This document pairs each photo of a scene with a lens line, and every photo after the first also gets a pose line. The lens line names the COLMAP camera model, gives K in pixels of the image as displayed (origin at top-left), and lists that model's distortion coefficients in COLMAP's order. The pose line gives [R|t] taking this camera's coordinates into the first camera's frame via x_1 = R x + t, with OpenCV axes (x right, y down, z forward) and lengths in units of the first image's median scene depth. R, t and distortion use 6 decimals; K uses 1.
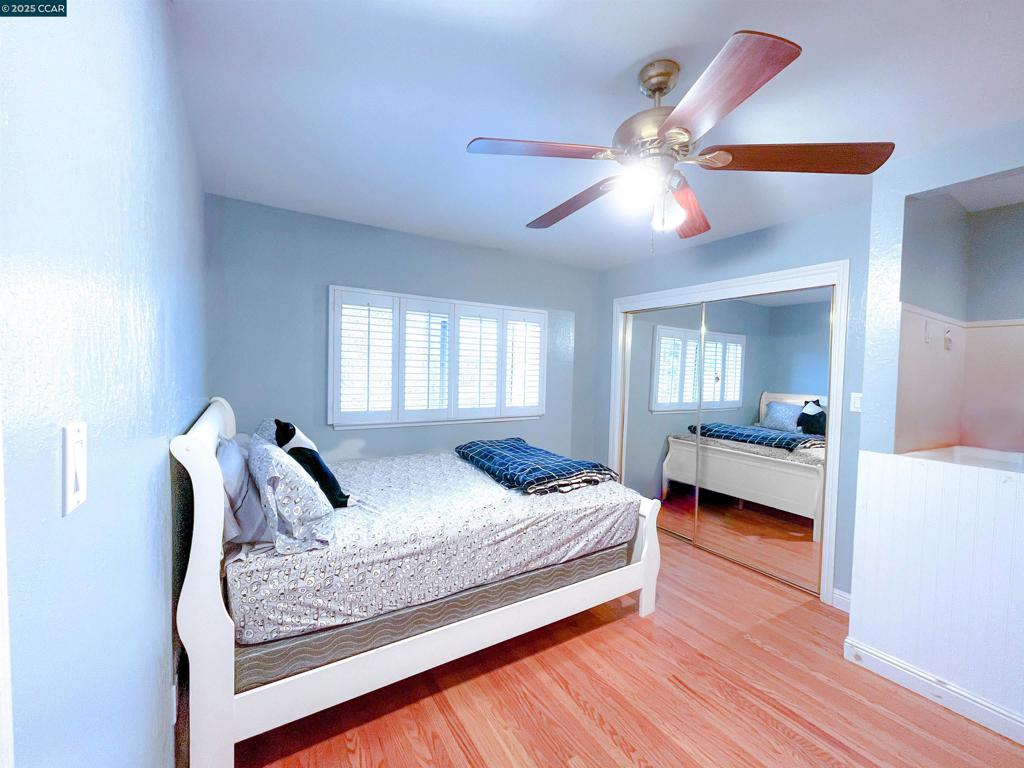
lens RADIAL K [[412.7, 0, 511.5], [0, 412.7, 381.7], [0, 0, 1]] dist [-0.000178, -0.000058]
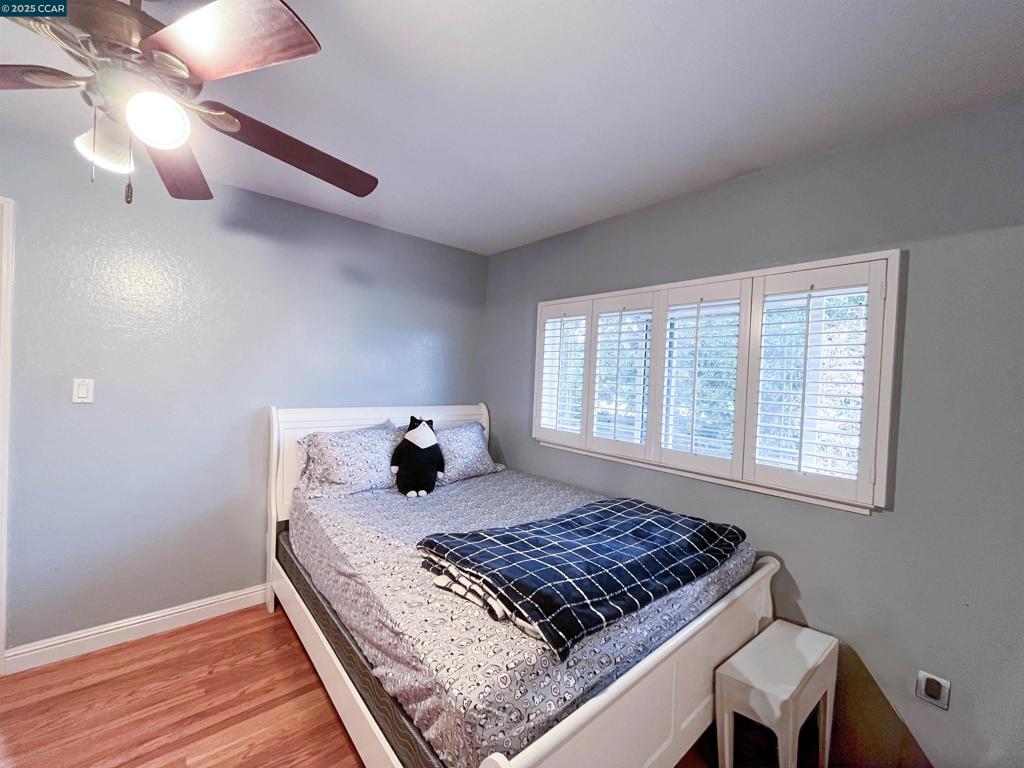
lens RADIAL K [[412.7, 0, 511.5], [0, 412.7, 381.7], [0, 0, 1]] dist [-0.000178, -0.000058]
pose [[0.140388, -0.006141, -0.990077, 0.684896], [-0.069683, 0.997440, -0.016067, -0.017556], [0.987641, 0.071248, 0.139601, 0.941789]]
